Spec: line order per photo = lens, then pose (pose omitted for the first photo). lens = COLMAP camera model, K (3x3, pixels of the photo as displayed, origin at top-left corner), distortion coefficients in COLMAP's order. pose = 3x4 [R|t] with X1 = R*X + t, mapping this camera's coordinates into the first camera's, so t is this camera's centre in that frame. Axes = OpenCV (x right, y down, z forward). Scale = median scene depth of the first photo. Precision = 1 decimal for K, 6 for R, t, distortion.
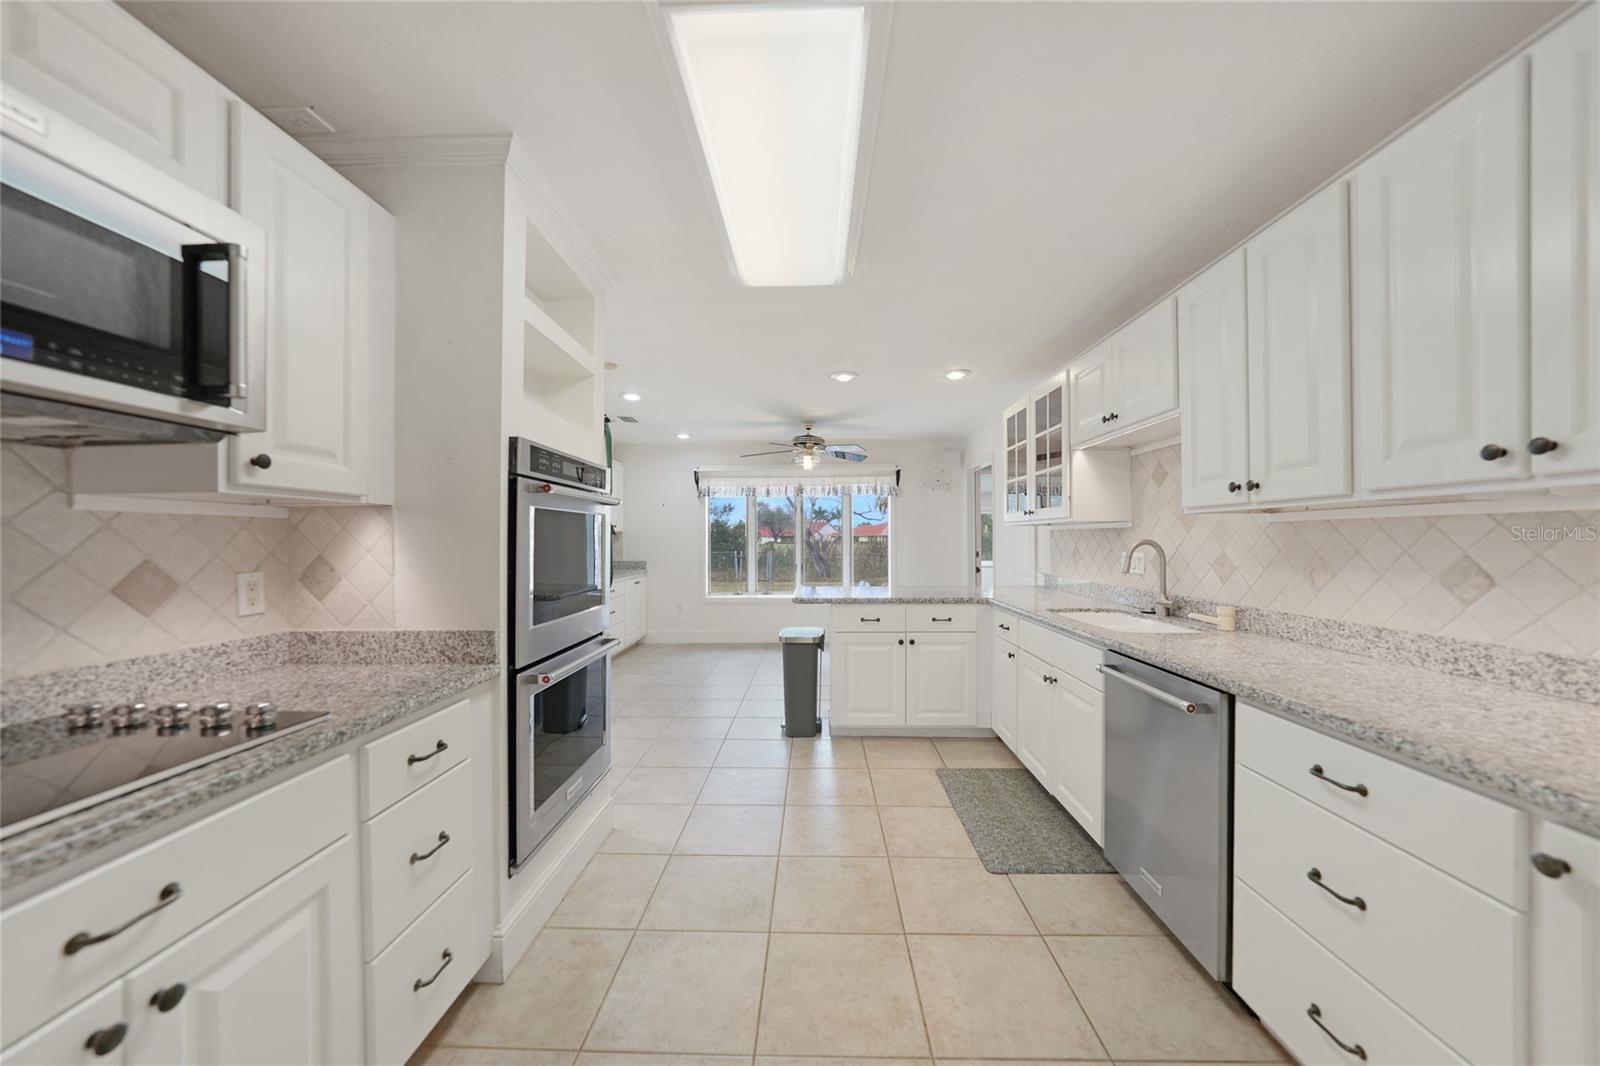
lens RADIAL K [[550.6, 0, 810.8], [0, 550.6, 536.9], [0, 0, 1]] dist [-0.017299, 0.000957]
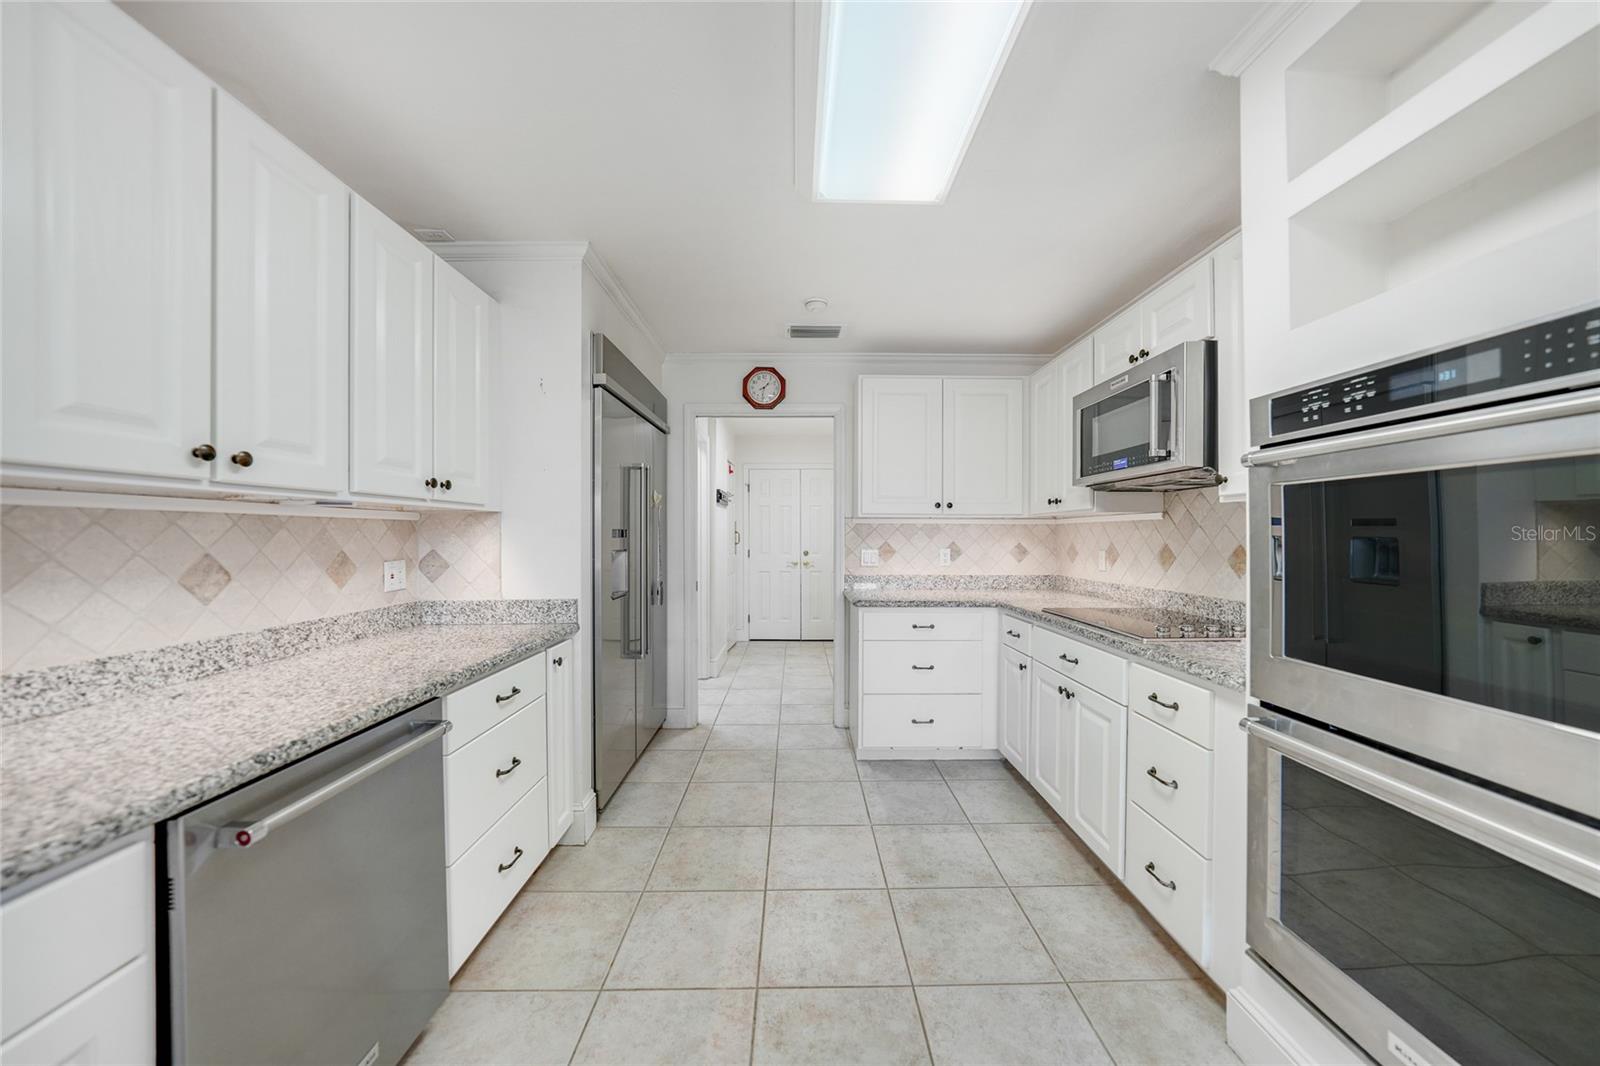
lens RADIAL K [[550.6, 0, 806.4], [0, 550.6, 534.5], [0, 0, 1]] dist [-0.017299, 0.000957]
pose [[-0.999544, 0.005264, -0.029723, 0.141626], [0.005421, 0.999972, -0.005188, 0.010122], [0.029695, -0.005347, -0.999545, 2.028537]]
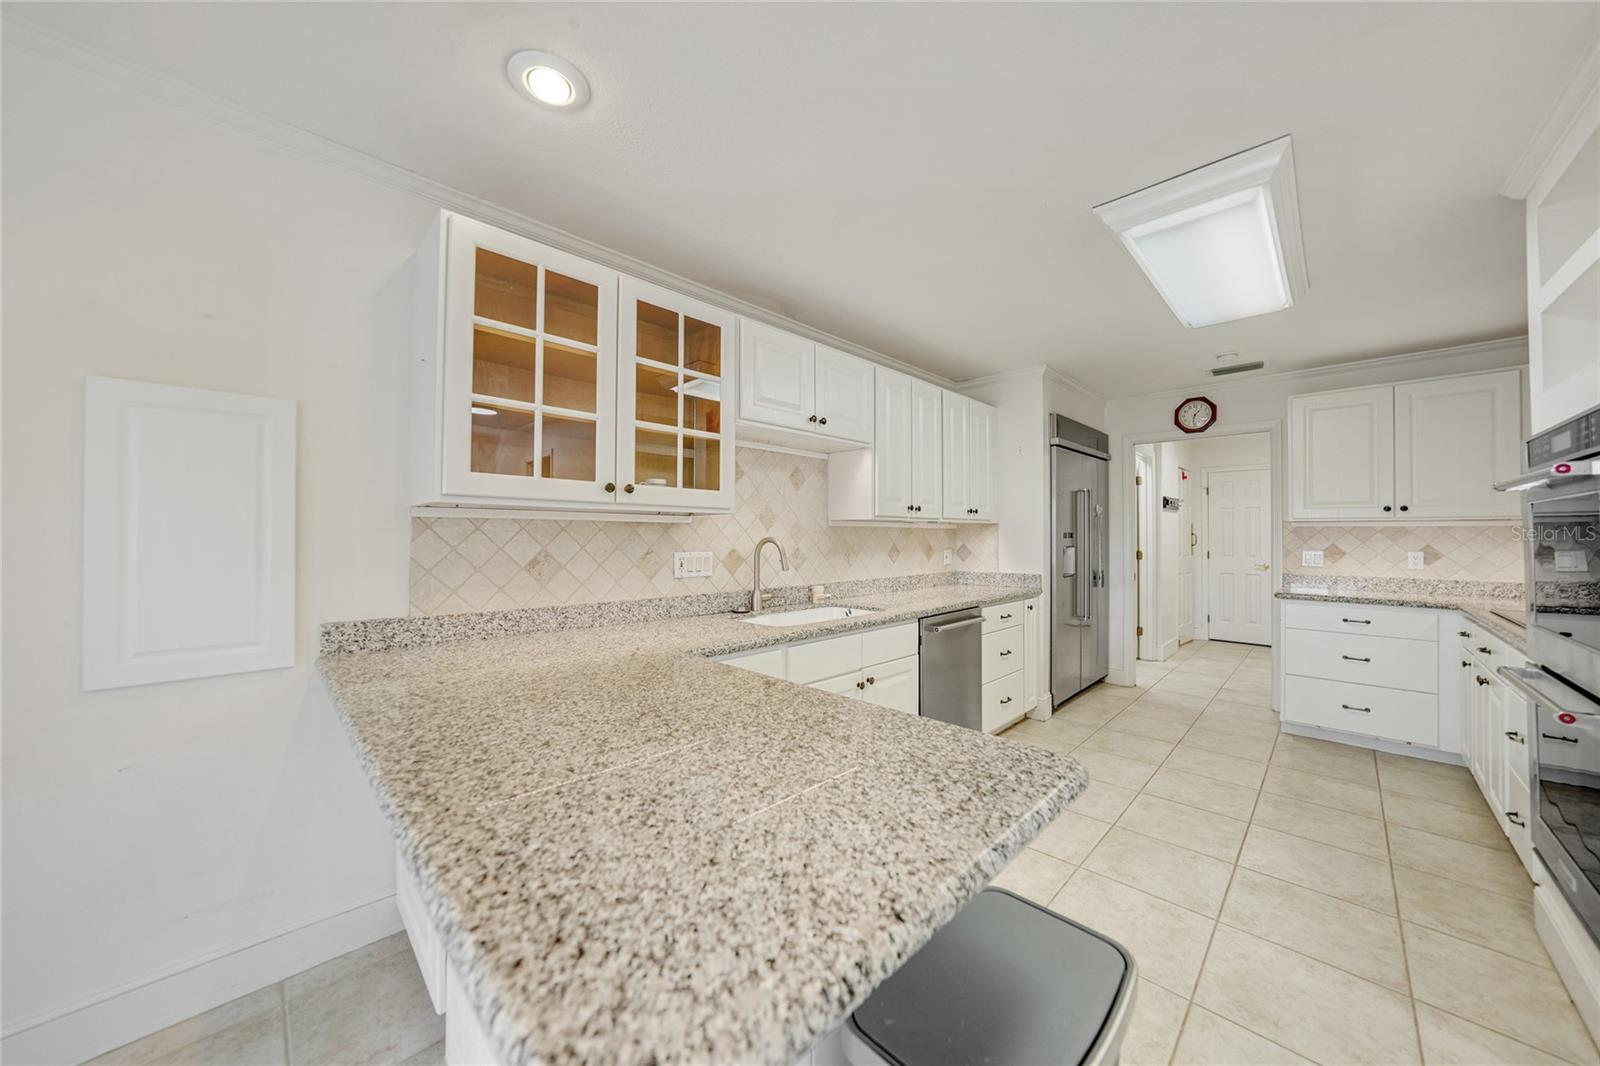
lens RADIAL K [[550.6, 0, 805.2], [0, 550.6, 532.8], [0, 0, 1]] dist [-0.017299, 0.000957]
pose [[-0.717294, 0.006360, 0.696741, -0.287783], [-0.002231, 0.999932, -0.011424, 0.014714], [-0.696767, -0.009748, -0.717232, 3.154530]]
